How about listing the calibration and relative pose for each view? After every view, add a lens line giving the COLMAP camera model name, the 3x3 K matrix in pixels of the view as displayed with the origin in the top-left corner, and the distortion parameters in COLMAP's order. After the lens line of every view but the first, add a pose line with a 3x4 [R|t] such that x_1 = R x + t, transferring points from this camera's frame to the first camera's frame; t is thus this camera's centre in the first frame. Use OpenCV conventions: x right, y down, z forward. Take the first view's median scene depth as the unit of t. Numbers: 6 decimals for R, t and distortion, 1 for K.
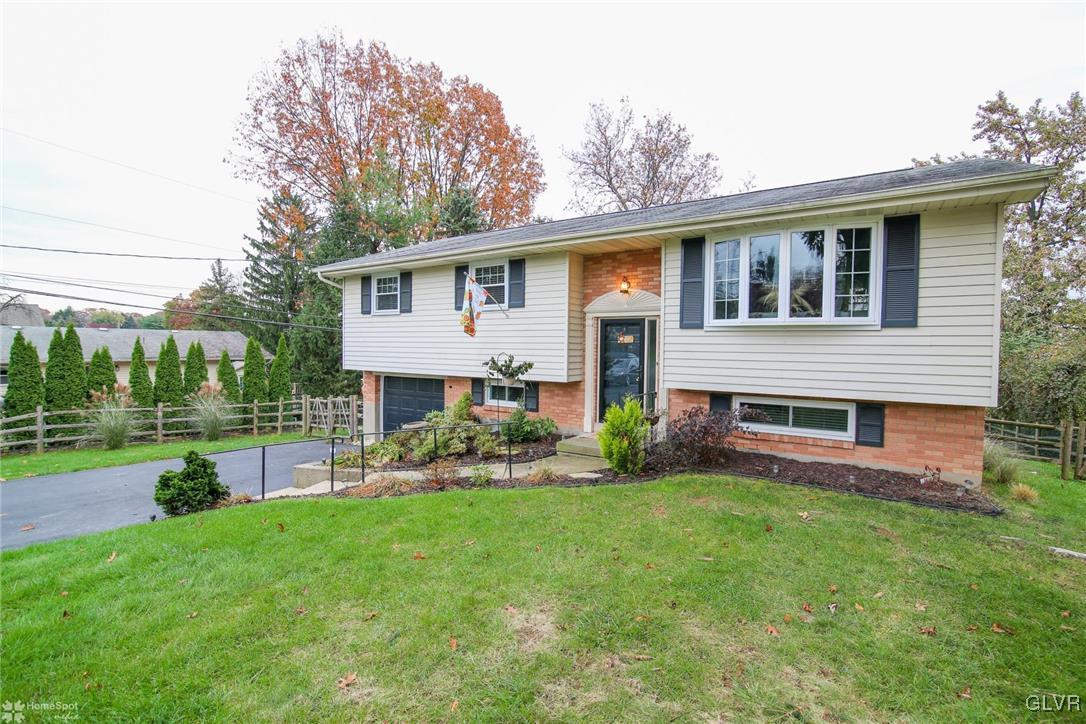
lens RADIAL K [[526.0, 0, 537.9], [0, 526.0, 361.9], [0, 0, 1]] dist [-0.018277, 0.001339]
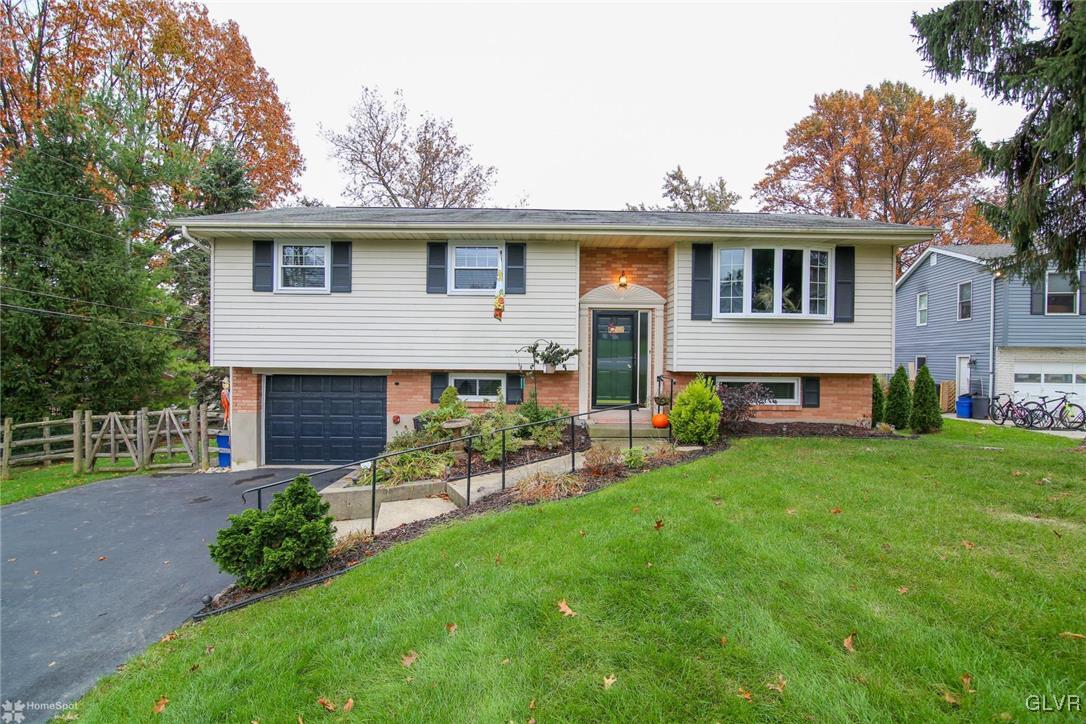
lens RADIAL K [[526.0, 0, 537.9], [0, 526.0, 361.9], [0, 0, 1]] dist [-0.018277, 0.001339]
pose [[0.806289, -0.008316, 0.591464, -0.602965], [0.017235, 0.999807, -0.009436, 0.030541], [-0.591271, 0.017802, 0.806277, 0.228568]]
